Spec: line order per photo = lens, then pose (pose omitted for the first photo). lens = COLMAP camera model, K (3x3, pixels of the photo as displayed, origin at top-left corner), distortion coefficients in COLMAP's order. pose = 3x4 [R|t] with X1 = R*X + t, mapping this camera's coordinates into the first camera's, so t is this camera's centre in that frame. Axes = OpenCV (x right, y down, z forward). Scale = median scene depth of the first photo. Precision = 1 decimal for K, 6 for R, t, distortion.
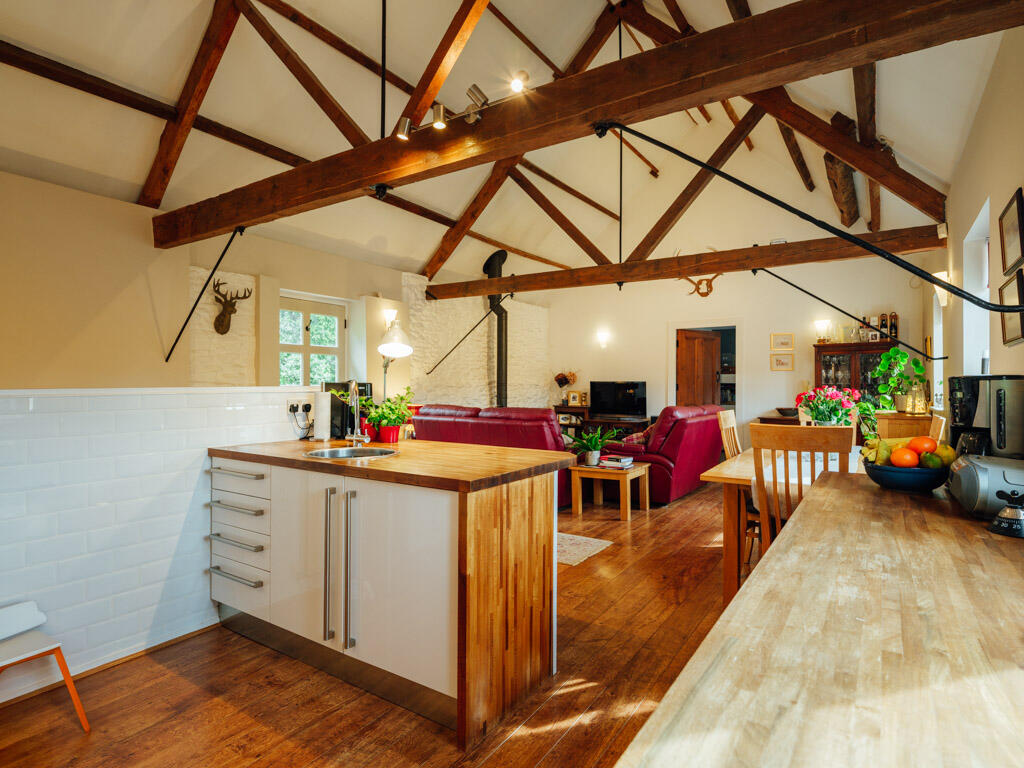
lens RADIAL K [[555.9, 0, 512.0], [0, 555.9, 384.0], [0, 0, 1]] dist [0.002101, -0.000246]
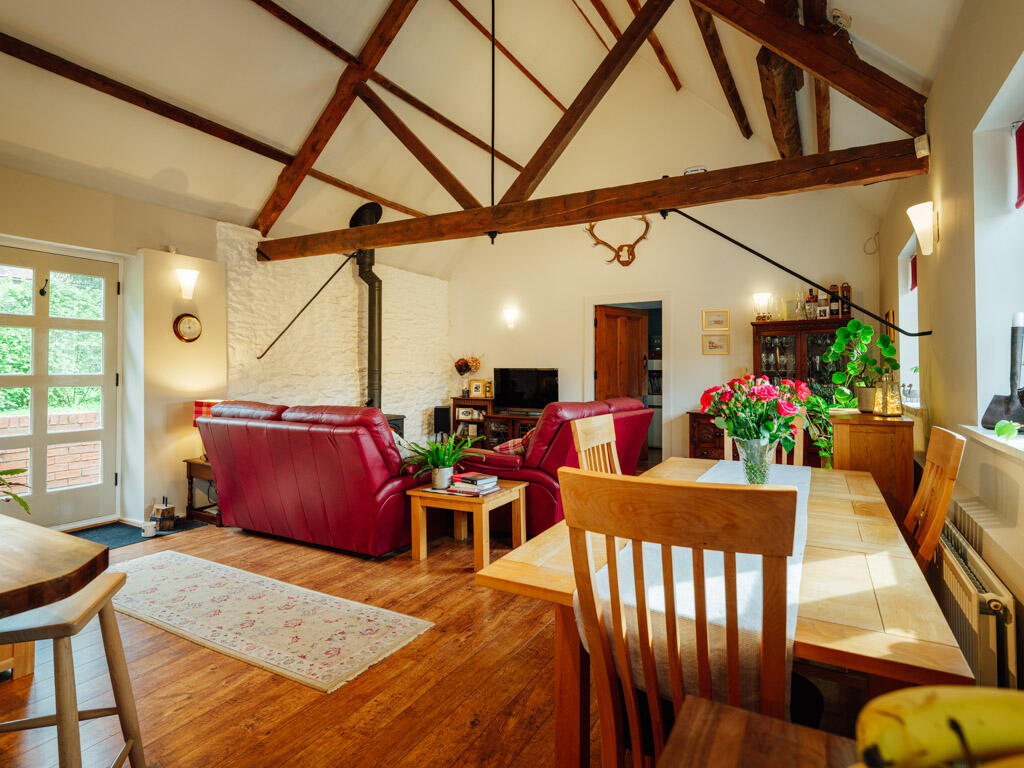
lens RADIAL K [[558.8, 0, 511.1], [0, 558.8, 361.9], [0, 0, 1]] dist [0.001224, 0.000421]
pose [[0.997258, 0.000105, 0.073999, 0.148532], [0.001095, 0.999868, -0.016183, -0.000806], [-0.073991, 0.016219, 0.997127, 0.240516]]
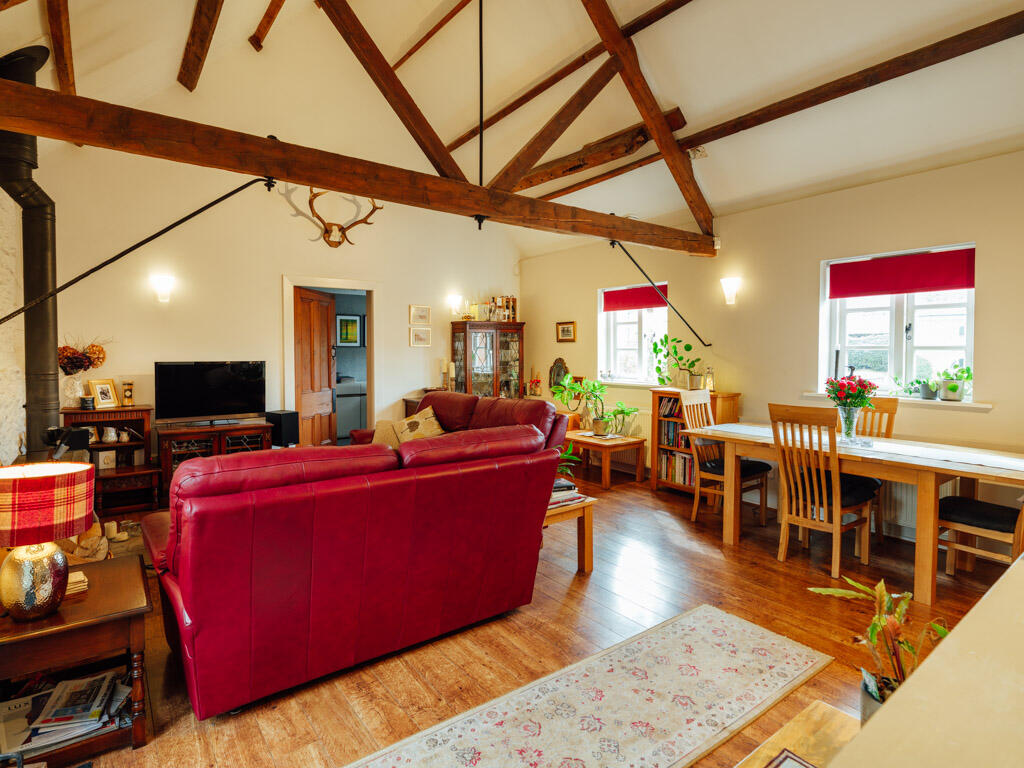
lens RADIAL K [[555.9, 0, 512.0], [0, 555.9, 384.0], [0, 0, 1]] dist [0.002101, -0.000246]
pose [[0.339195, -0.061074, 0.938731, -0.370882], [-0.001079, 0.997864, 0.065311, -0.028342], [-0.940715, -0.023167, 0.338405, 0.670709]]
